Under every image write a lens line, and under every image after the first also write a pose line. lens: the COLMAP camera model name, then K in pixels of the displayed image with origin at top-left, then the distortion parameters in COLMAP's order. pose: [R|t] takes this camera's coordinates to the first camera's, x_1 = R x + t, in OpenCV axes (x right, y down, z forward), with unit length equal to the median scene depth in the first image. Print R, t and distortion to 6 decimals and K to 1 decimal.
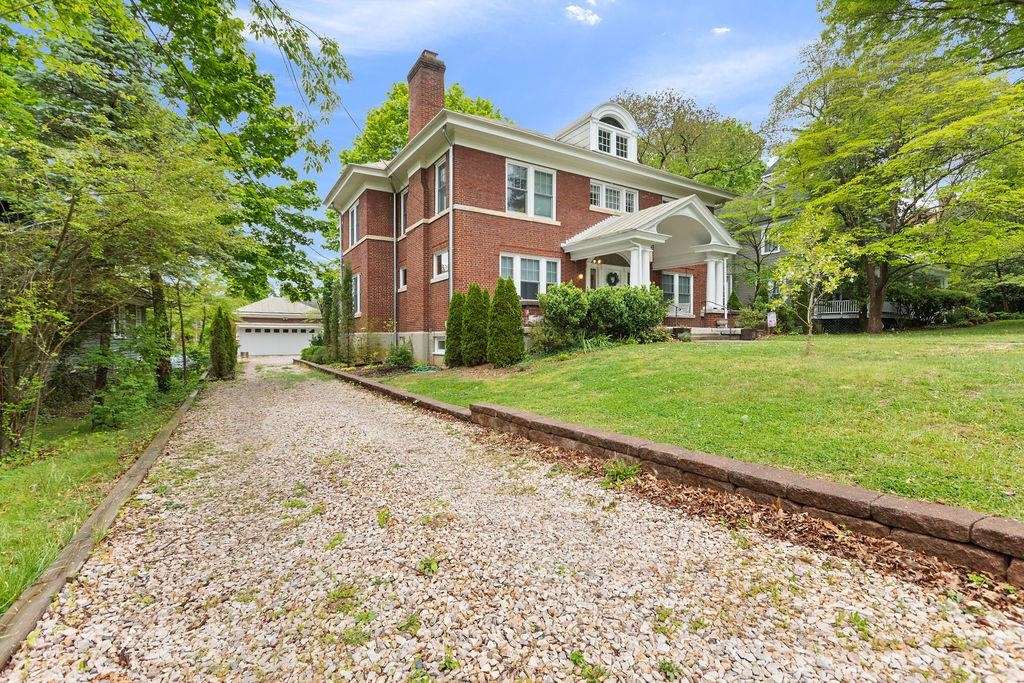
lens RADIAL K [[465.5, 0, 514.3], [0, 465.5, 342.3], [0, 0, 1]] dist [-0.000052, 0.000304]
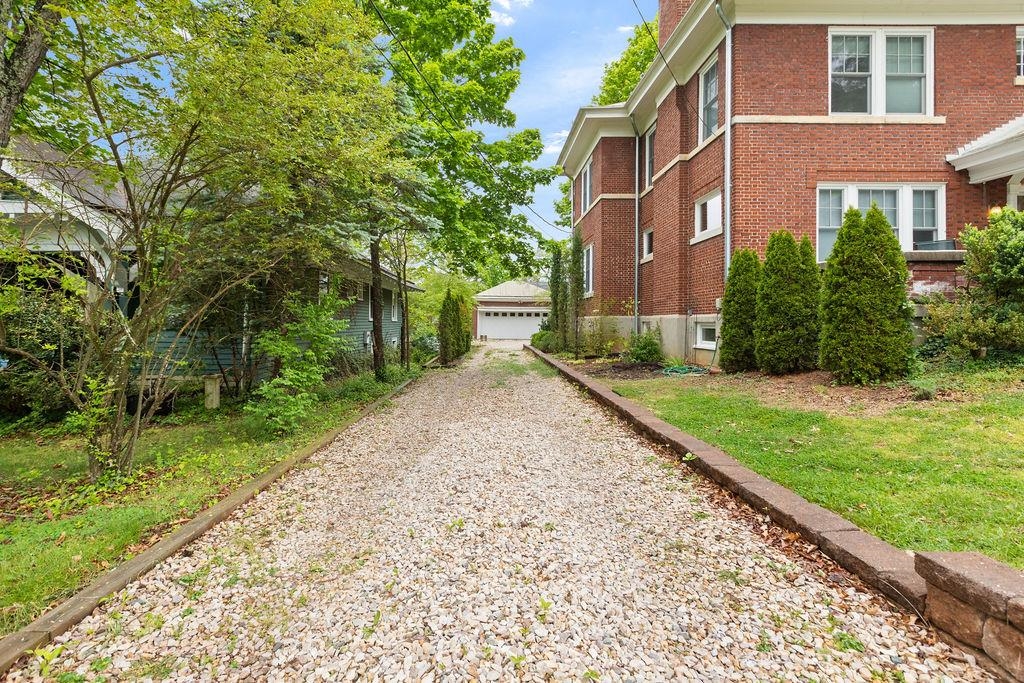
lens RADIAL K [[465.5, 0, 482.7], [0, 465.5, 319.2], [0, 0, 1]] dist [-0.000052, 0.000304]
pose [[0.846396, 0.005981, -0.532520, -0.071678], [-0.015149, 0.999803, -0.012848, -0.002773], [0.532338, 0.018942, 0.846320, 0.251054]]
